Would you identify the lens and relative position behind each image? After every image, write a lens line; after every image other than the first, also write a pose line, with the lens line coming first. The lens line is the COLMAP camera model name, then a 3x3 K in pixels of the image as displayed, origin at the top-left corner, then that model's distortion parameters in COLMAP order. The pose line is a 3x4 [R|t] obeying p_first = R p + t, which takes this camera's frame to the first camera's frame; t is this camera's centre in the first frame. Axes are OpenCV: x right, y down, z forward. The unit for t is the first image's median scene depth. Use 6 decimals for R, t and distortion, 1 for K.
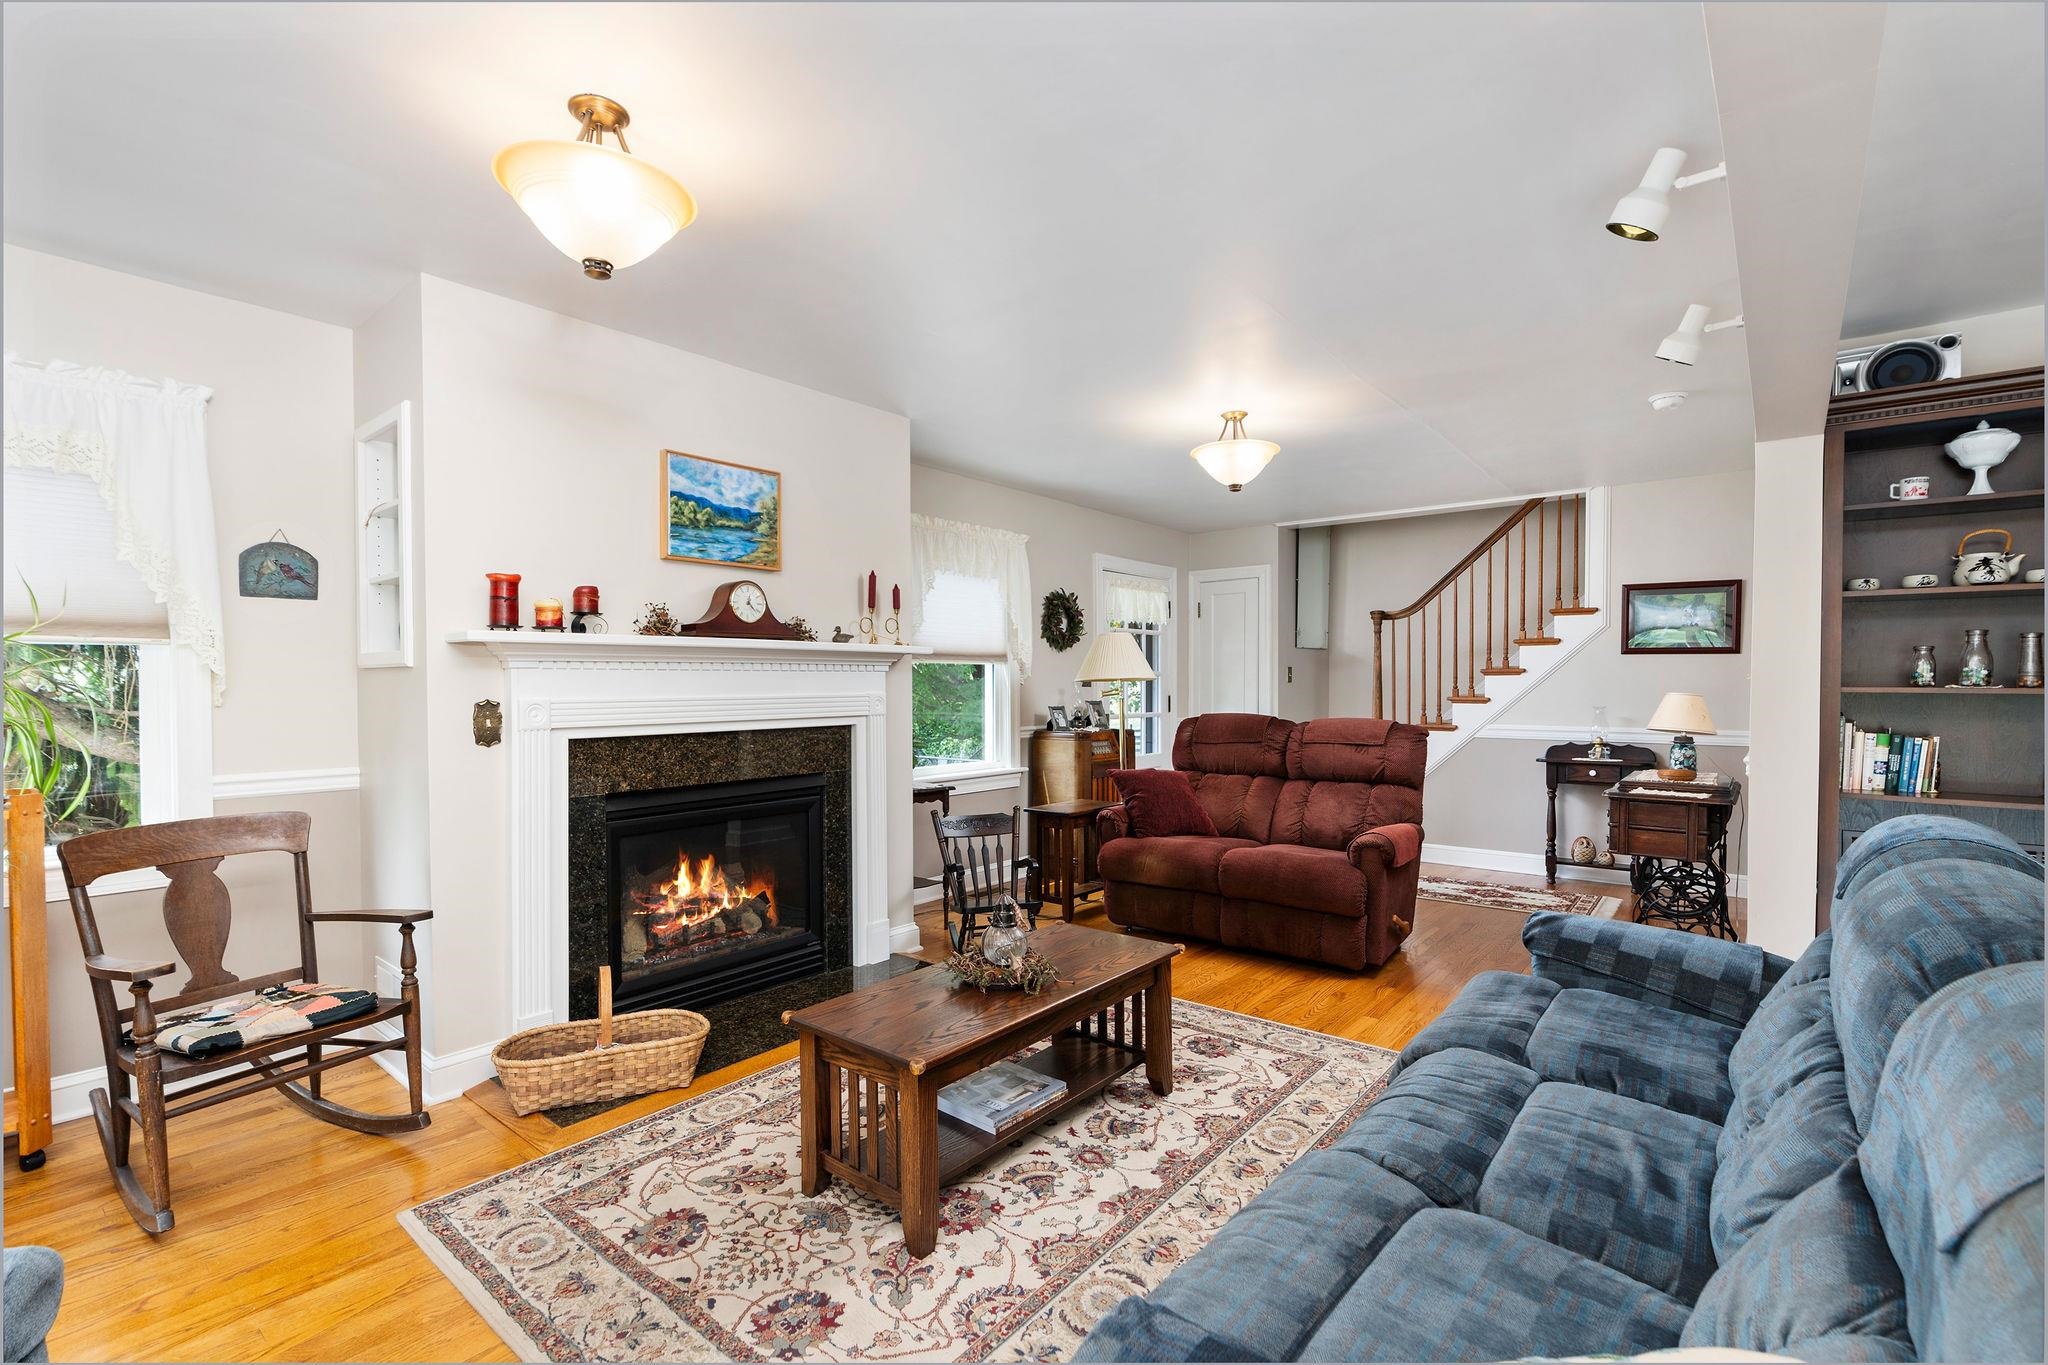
lens RADIAL K [[931.0, 0, 1019.7], [0, 931.0, 686.7], [0, 0, 1]] dist [-0.009623, 0.003228]
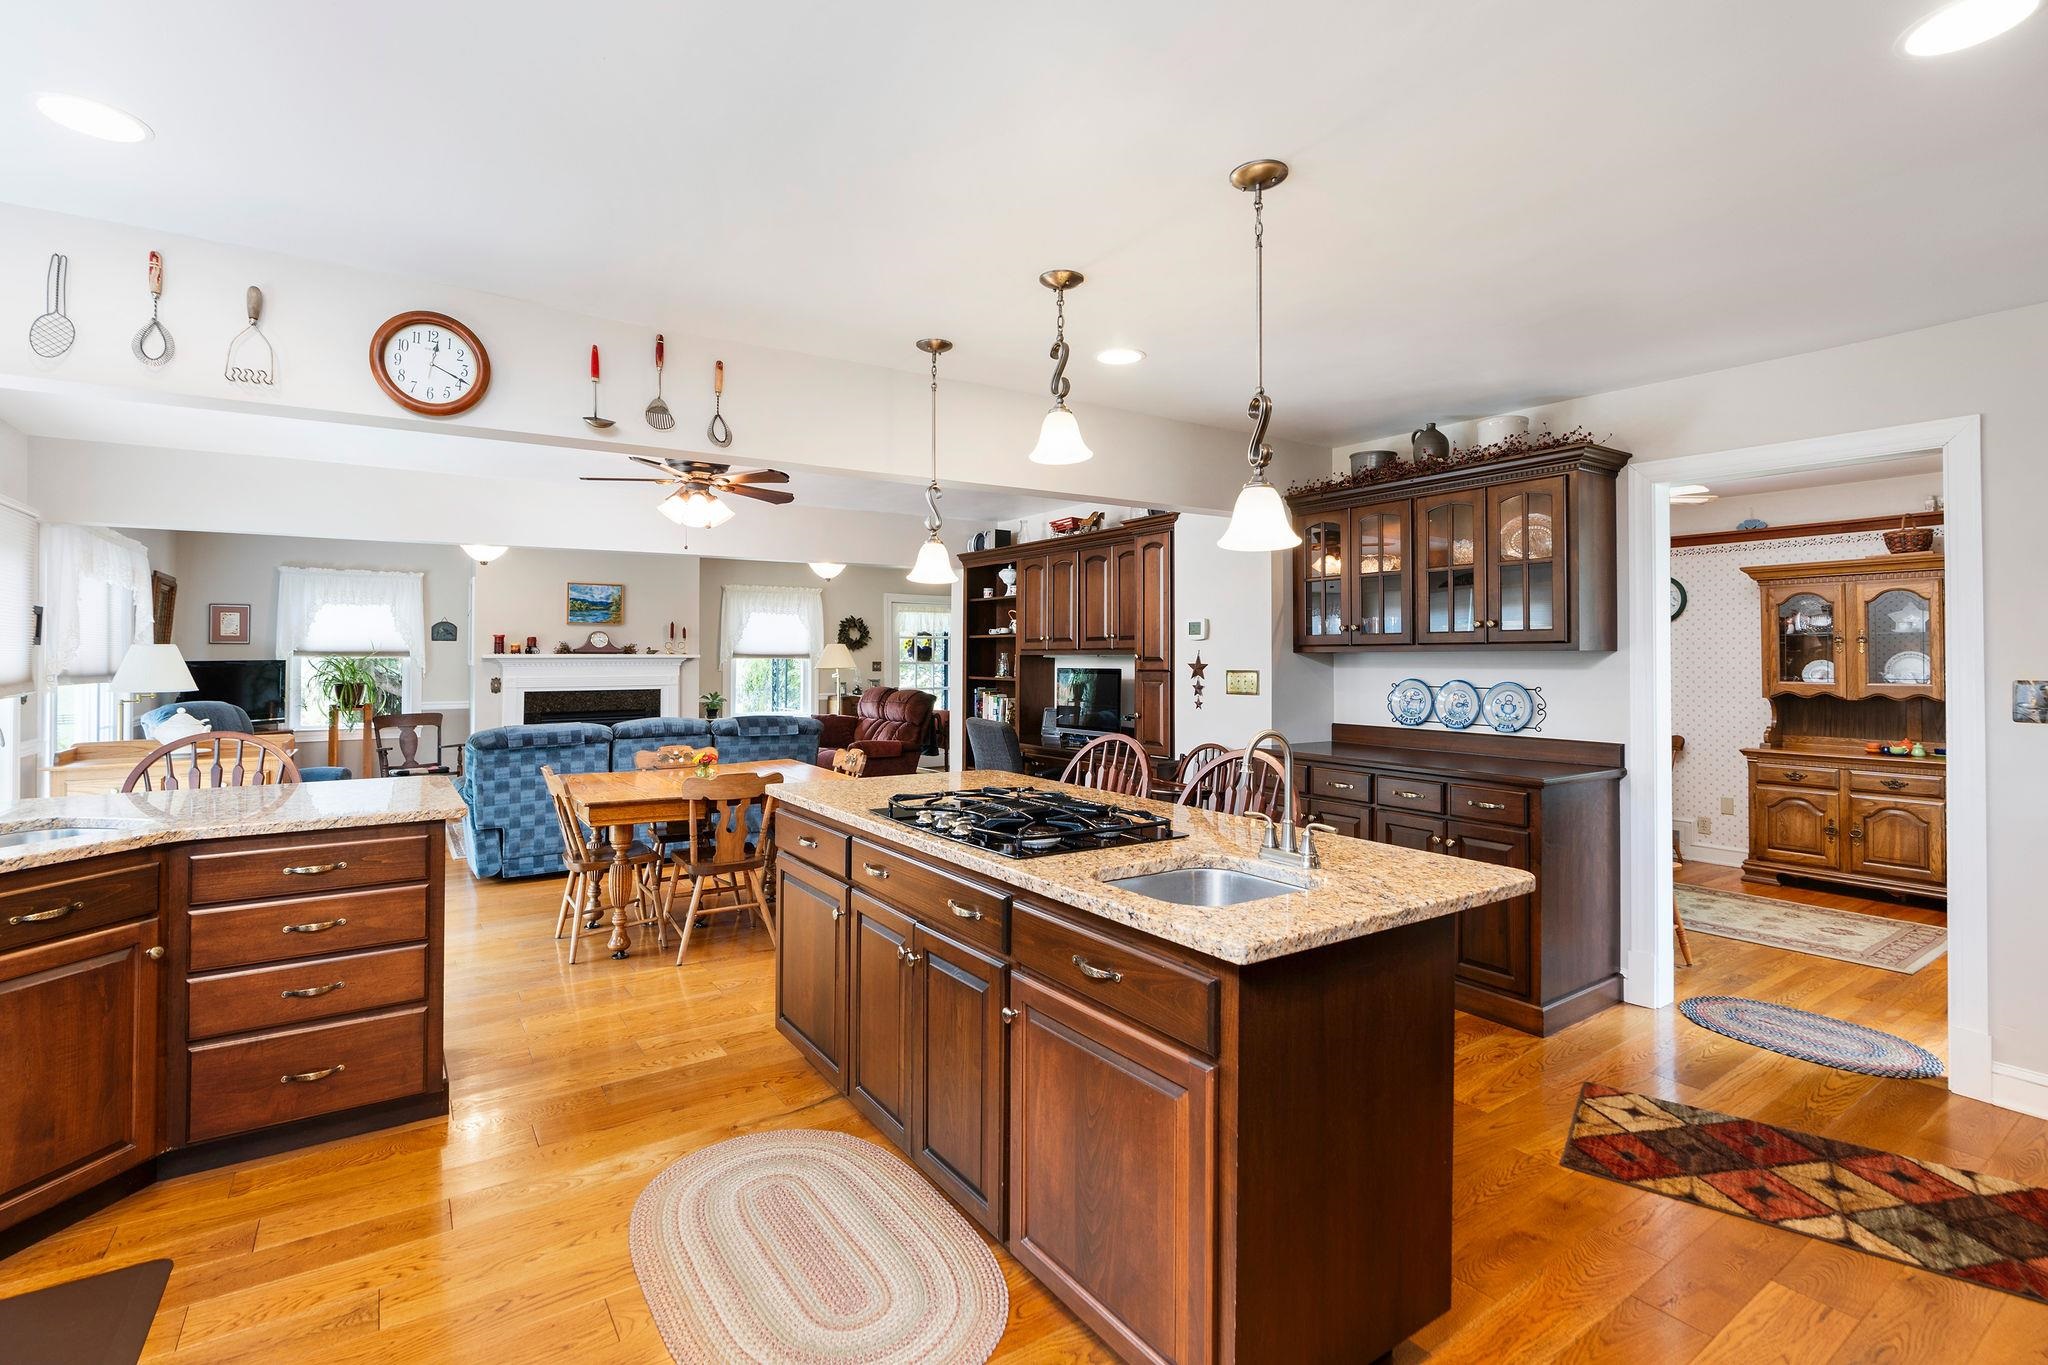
lens RADIAL K [[931.0, 0, 1013.8], [0, 931.0, 639.0], [0, 0, 1]] dist [-0.009623, 0.003228]
pose [[0.961182, -0.004451, -0.275880, 1.534989], [-0.002357, 0.999701, -0.024341, -0.034032], [0.275906, 0.024046, 0.960884, -1.160025]]
